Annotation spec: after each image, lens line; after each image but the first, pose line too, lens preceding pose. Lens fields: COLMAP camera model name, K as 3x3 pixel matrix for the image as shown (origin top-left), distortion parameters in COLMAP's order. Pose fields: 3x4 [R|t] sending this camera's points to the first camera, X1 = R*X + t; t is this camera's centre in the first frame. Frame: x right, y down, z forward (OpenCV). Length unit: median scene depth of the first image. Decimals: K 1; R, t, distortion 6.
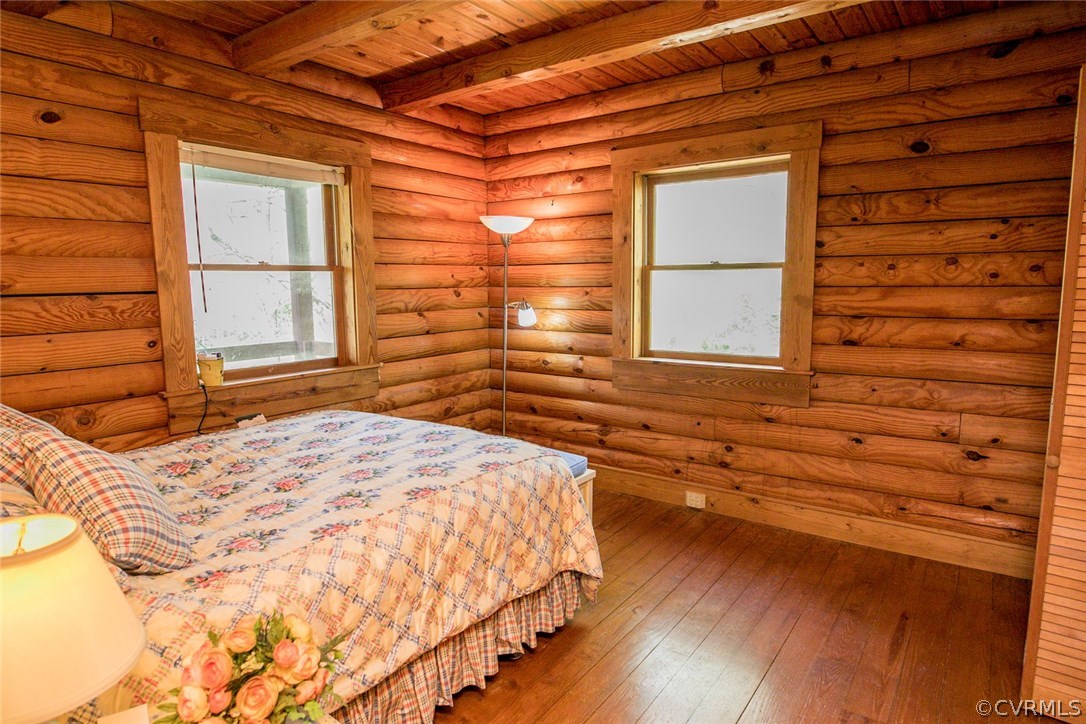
lens RADIAL K [[625.0, 0, 543.0], [0, 625.0, 362.0], [0, 0, 1]] dist [-0.023194, -0.001070]
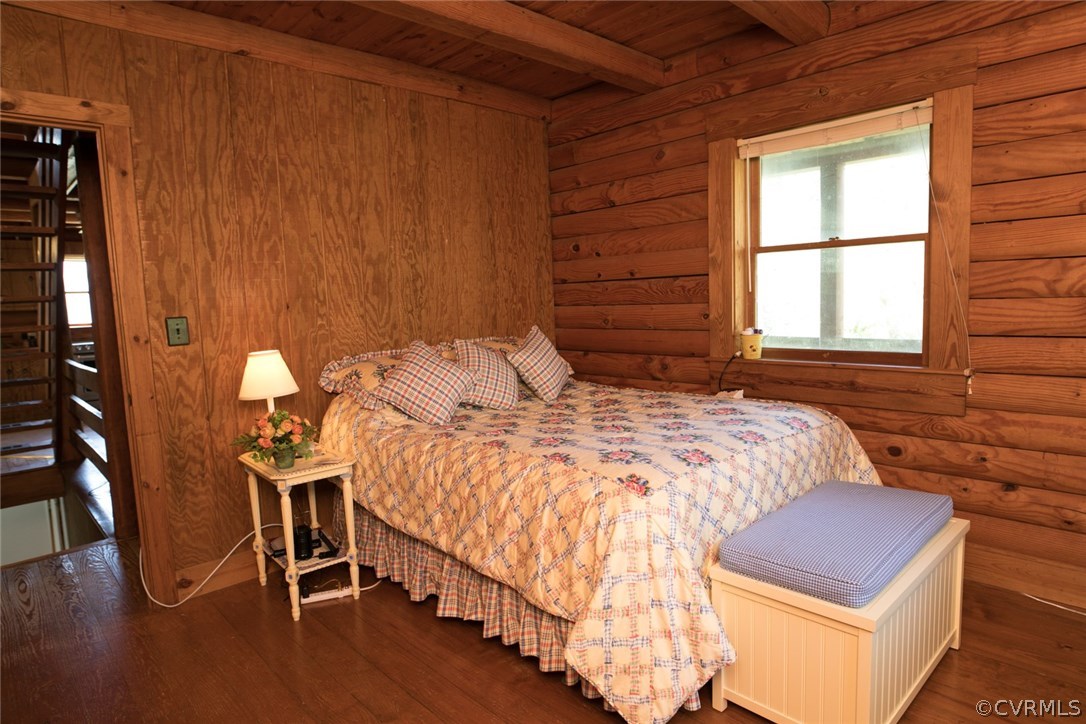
lens RADIAL K [[625.0, 0, 543.0], [0, 625.0, 362.0], [0, 0, 1]] dist [-0.023194, -0.001070]
pose [[-0.179761, 0.120699, -0.976278, 0.656477], [-0.086177, 0.986696, 0.137855, -0.082338], [0.979928, 0.108913, -0.166968, 0.896713]]
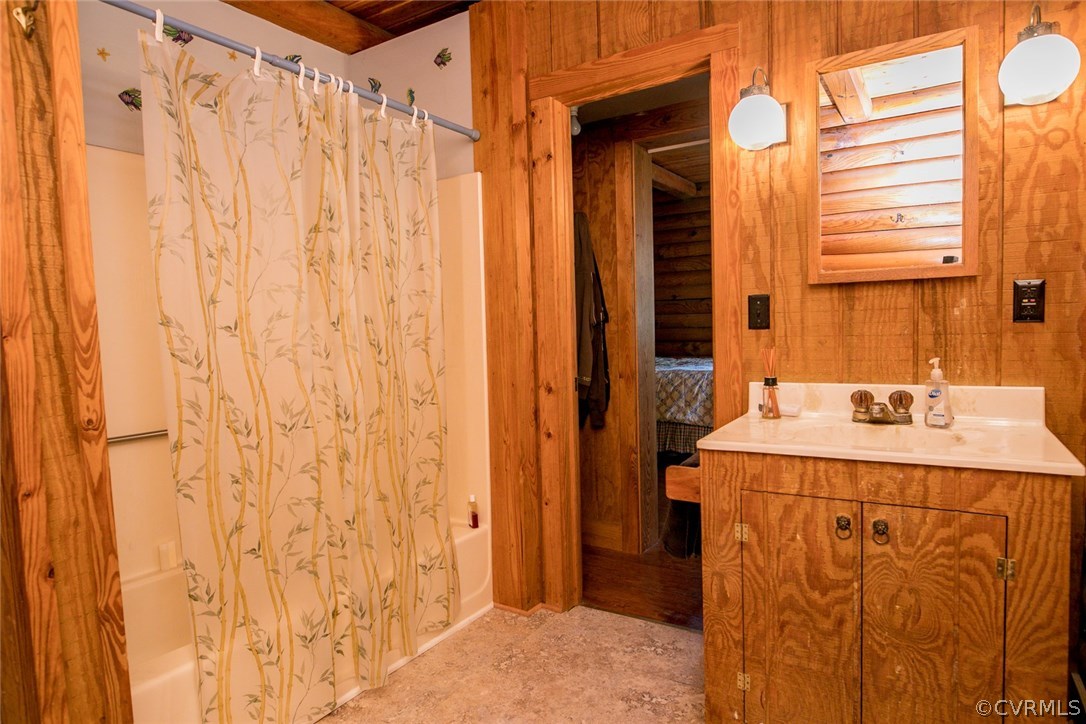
lens RADIAL K [[625.0, 0, 543.0], [0, 625.0, 362.0], [0, 0, 1]] dist [-0.023194, -0.001070]
pose [[0.064418, 0.074077, -0.995170, 1.732898], [-0.099933, 0.992707, 0.067425, 0.043558], [0.992907, 0.095107, 0.071351, 0.143431]]
